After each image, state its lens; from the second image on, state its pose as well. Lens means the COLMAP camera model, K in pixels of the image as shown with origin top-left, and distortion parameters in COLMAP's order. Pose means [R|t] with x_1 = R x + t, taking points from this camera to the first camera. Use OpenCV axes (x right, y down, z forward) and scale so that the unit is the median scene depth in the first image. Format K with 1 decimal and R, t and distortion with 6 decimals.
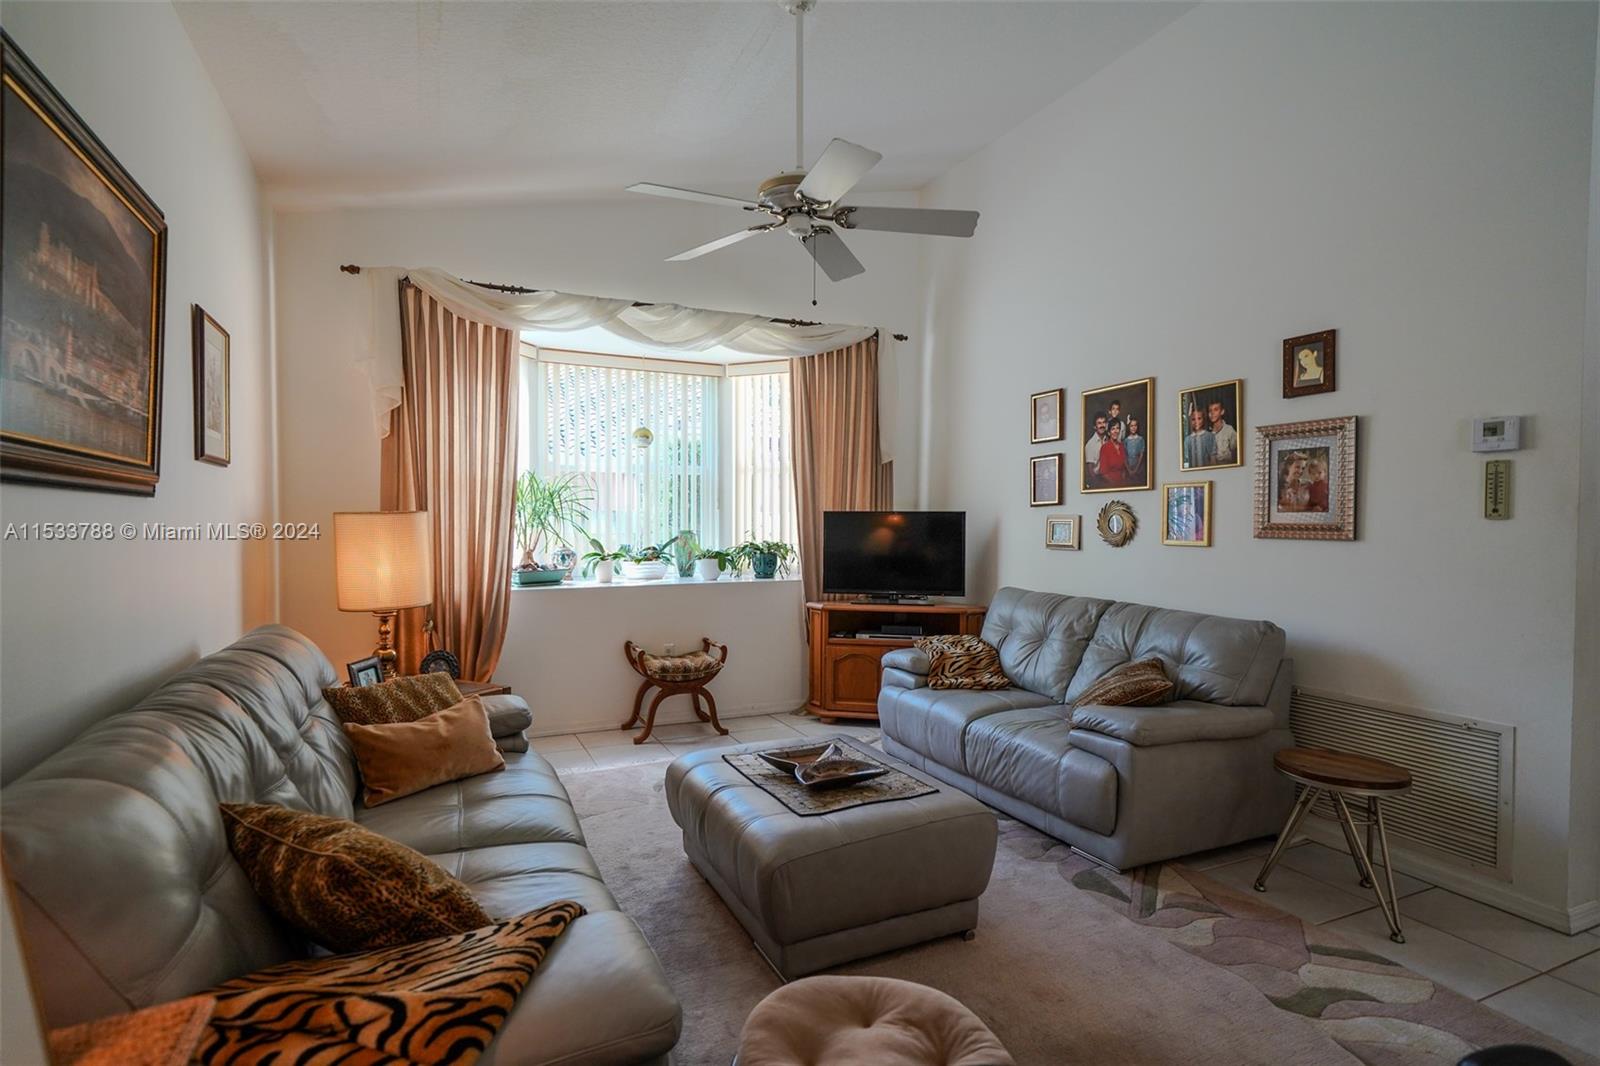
lens RADIAL K [[792.9, 0, 783.1], [0, 792.9, 534.1], [0, 0, 1]] dist [0.016917, 0.000064]
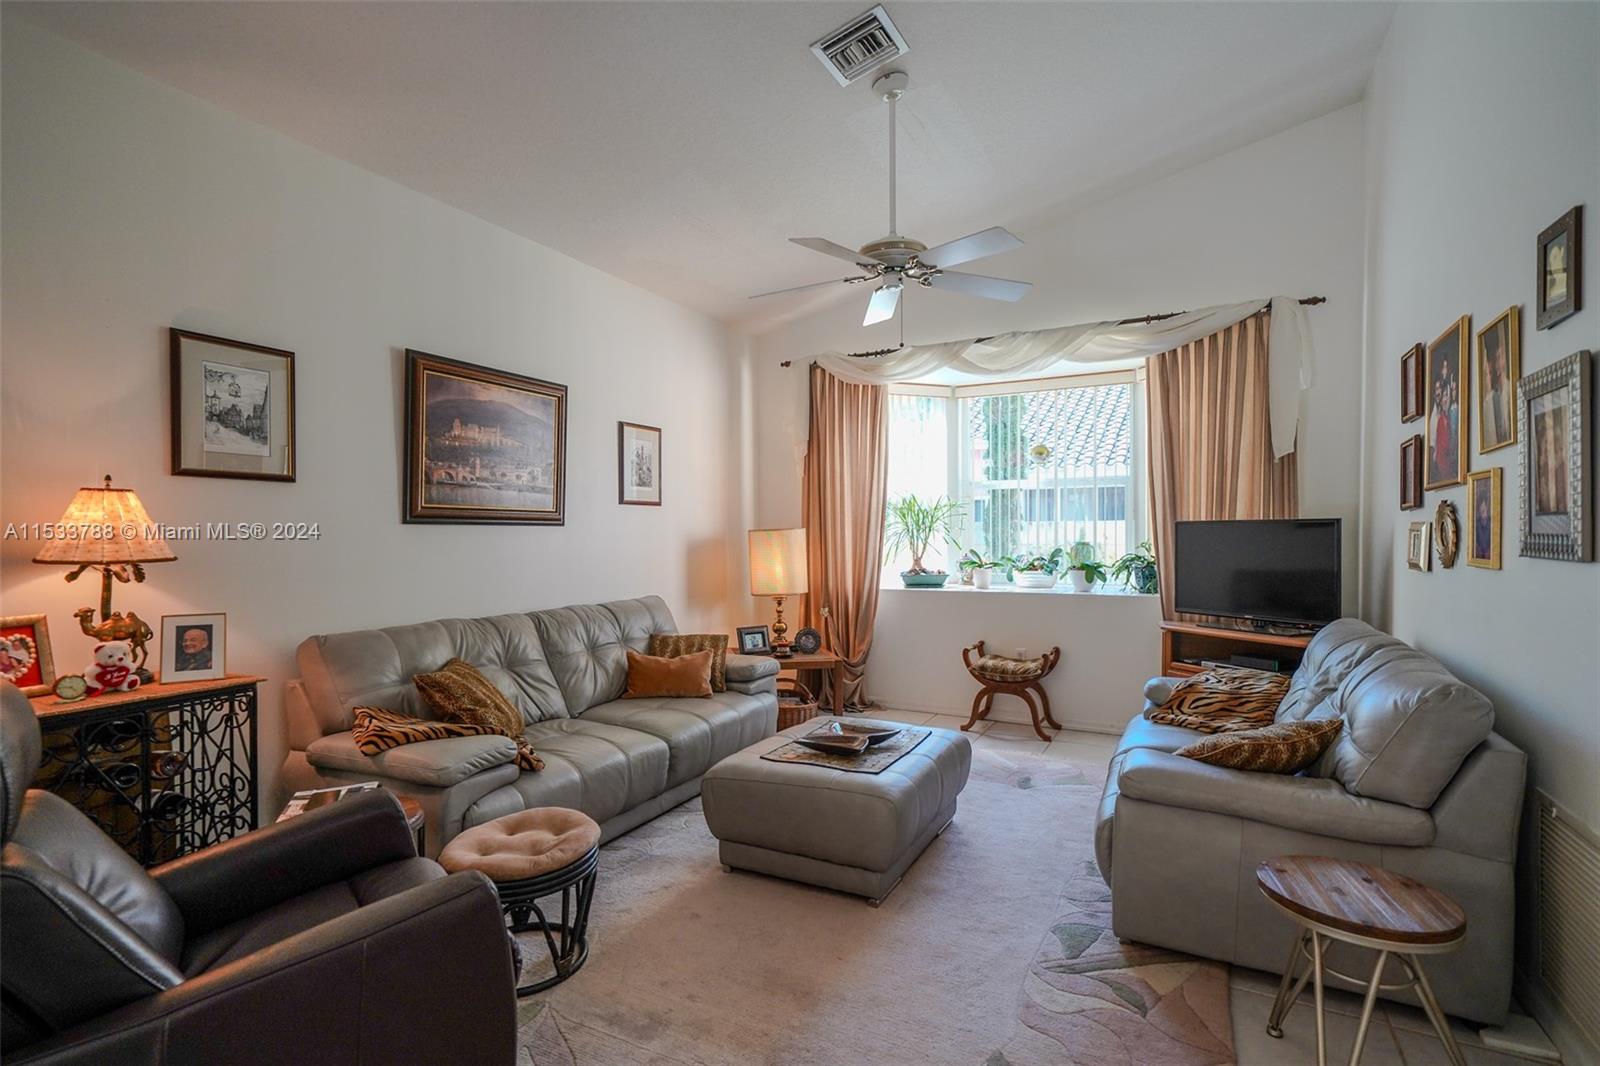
lens RADIAL K [[775.9, 0, 781.2], [0, 775.9, 537.6], [0, 0, 1]] dist [0.015879, 0.000788]
pose [[0.603034, -0.002458, -0.797712, 0.548130], [-0.004091, 0.999973, -0.006174, -0.003074], [0.797705, 0.006987, 0.603008, 0.121805]]
